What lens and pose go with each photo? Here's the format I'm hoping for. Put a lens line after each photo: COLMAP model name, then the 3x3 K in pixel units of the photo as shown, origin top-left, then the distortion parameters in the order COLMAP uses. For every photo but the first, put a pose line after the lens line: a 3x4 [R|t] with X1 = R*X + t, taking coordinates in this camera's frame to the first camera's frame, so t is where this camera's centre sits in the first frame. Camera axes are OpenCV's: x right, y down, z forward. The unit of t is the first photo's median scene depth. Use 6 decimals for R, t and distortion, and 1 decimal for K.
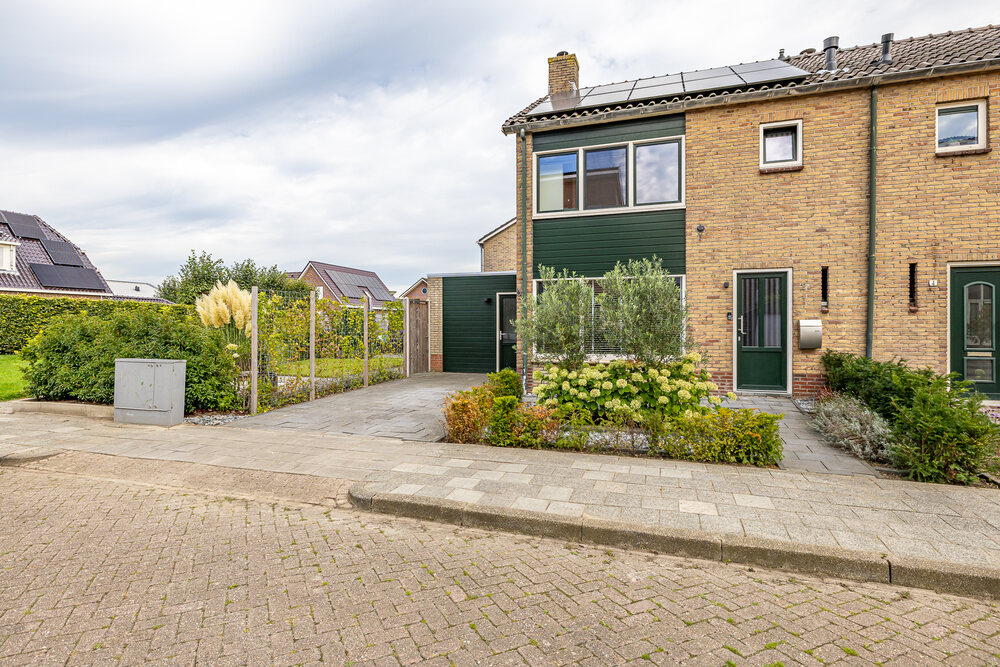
lens RADIAL K [[482.5, 0, 500.9], [0, 482.5, 330.7], [0, 0, 1]] dist [-0.001010, -0.000099]
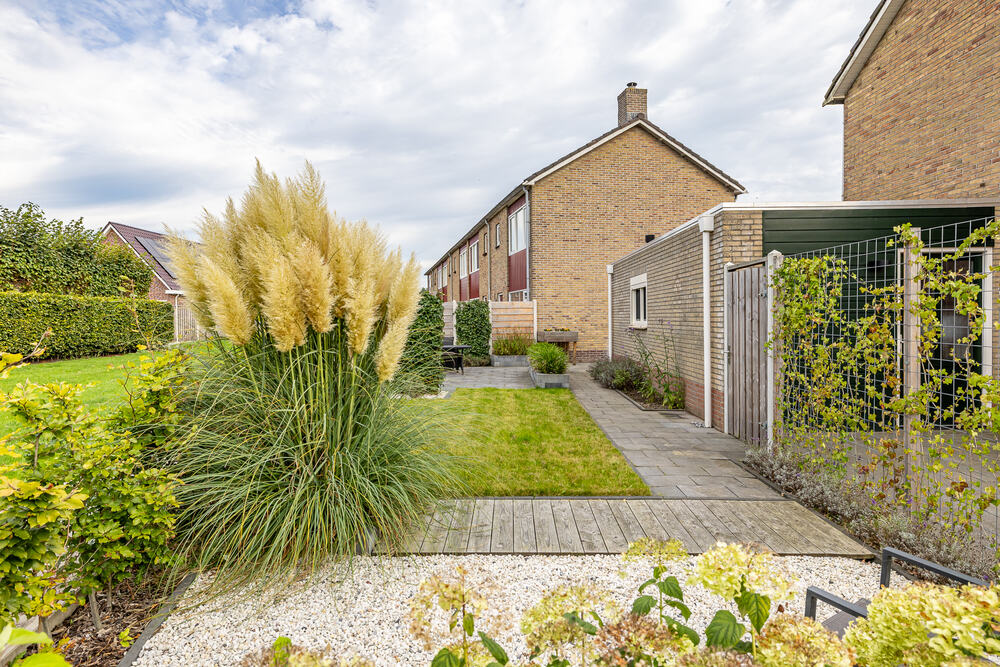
lens RADIAL K [[571.6, 0, 498.9], [0, 571.6, 331.6], [0, 0, 1]] dist [0.004543, 0.000574]
pose [[0.961381, -0.010655, 0.275015, -0.492533], [0.008601, 0.999925, 0.008672, -0.009666], [-0.275087, -0.005972, 0.961401, 0.586336]]
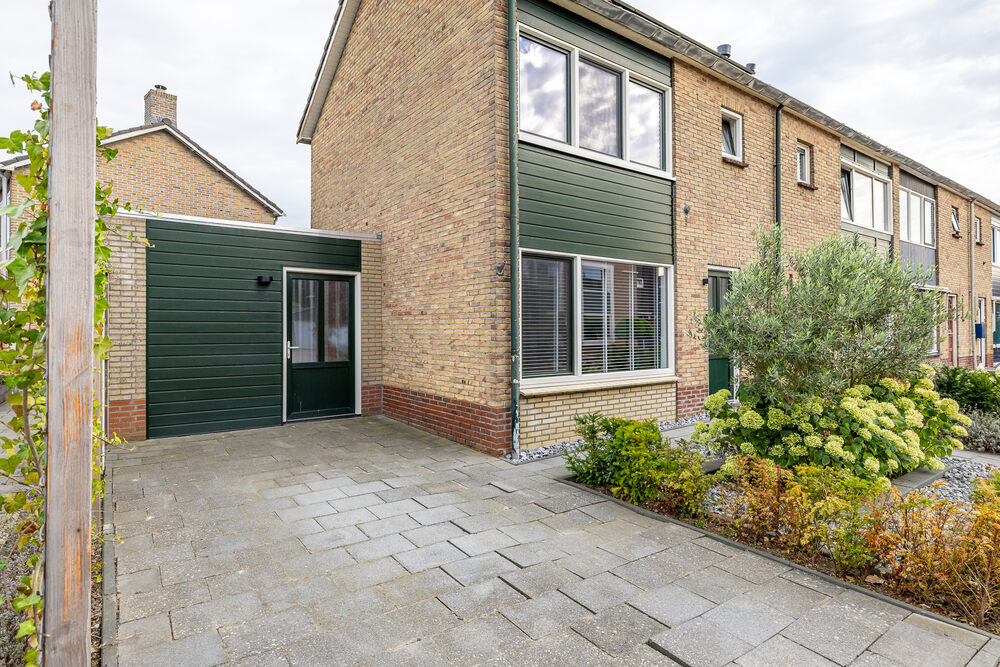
lens RADIAL K [[545.0, 0, 502.0], [0, 545.0, 327.1], [0, 0, 1]] dist [-0.000691, 0.000261]
pose [[0.605486, 0.013500, 0.795741, -0.328299], [0.011561, 0.999601, -0.025755, 0.002339], [-0.795772, 0.024794, 0.605089, 0.465893]]
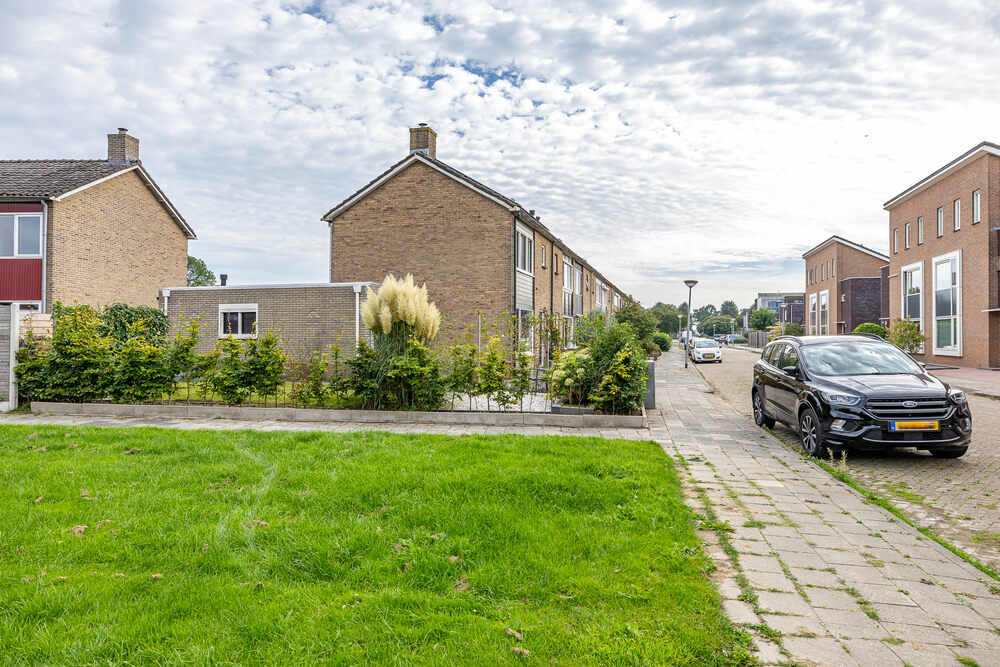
lens RADIAL K [[597.9, 0, 499.3], [0, 597.9, 332.5], [0, 0, 1]] dist [-0.001169, -0.000463]
pose [[-0.008395, 0.011242, 0.999902, -1.379659], [0.006758, 0.999915, -0.011185, -0.002306], [-0.999942, 0.006663, -0.008471, 0.782745]]
